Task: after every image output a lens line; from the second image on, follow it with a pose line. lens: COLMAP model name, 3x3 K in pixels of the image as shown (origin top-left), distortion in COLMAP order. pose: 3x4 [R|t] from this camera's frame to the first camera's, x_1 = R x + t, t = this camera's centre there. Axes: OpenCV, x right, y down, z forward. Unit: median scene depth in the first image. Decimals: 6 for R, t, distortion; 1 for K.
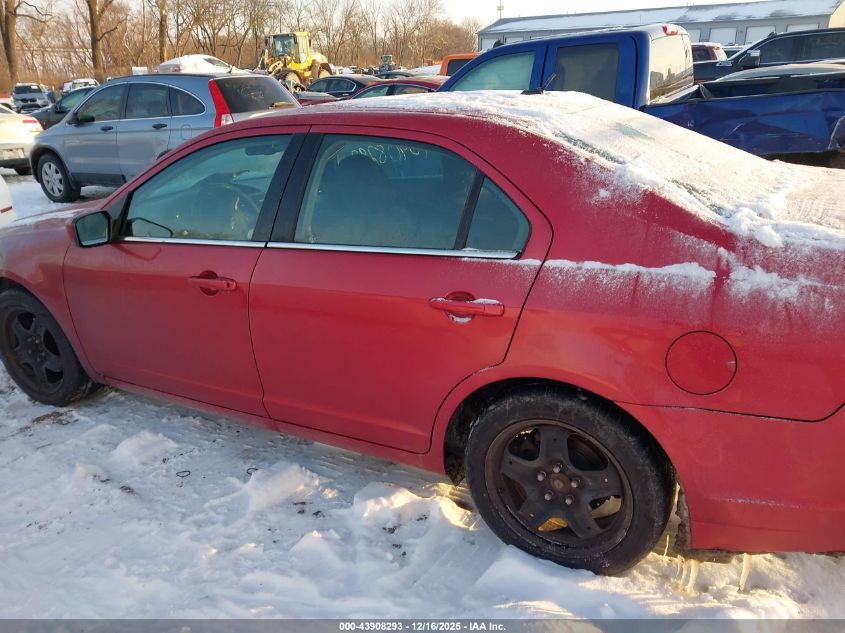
lens RADIAL K [[684.0, 0, 422.5], [0, 684.0, 316.5], [0, 0, 1]] dist [0.087120, -0.127269]
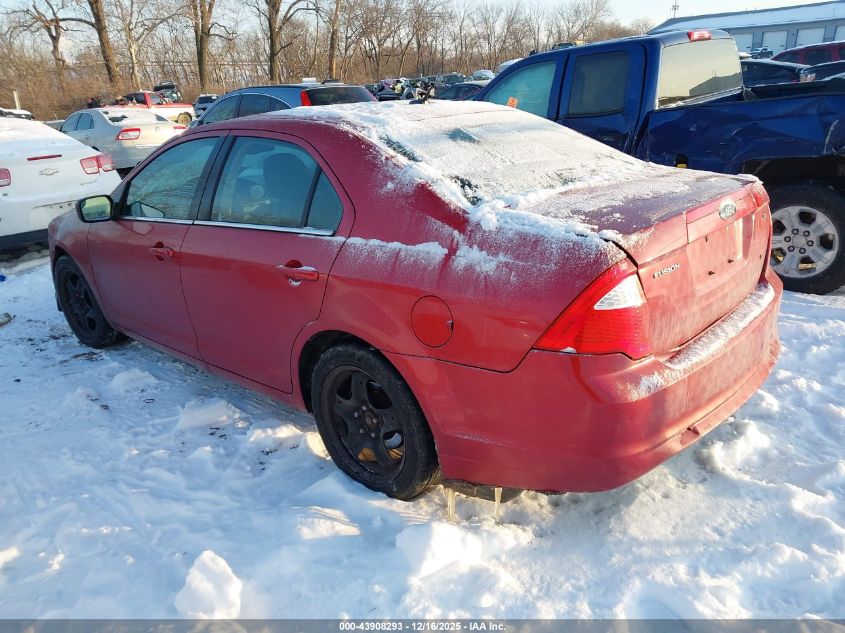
lens RADIAL K [[684.0, 0, 422.5], [0, 684.0, 316.5], [0, 0, 1]] dist [0.087120, -0.127269]
pose [[0.970618, 0.062041, -0.232490, 0.505638], [-0.063595, 0.997975, 0.000812, 0.043552], [0.232070, 0.013997, 0.972598, -0.156035]]
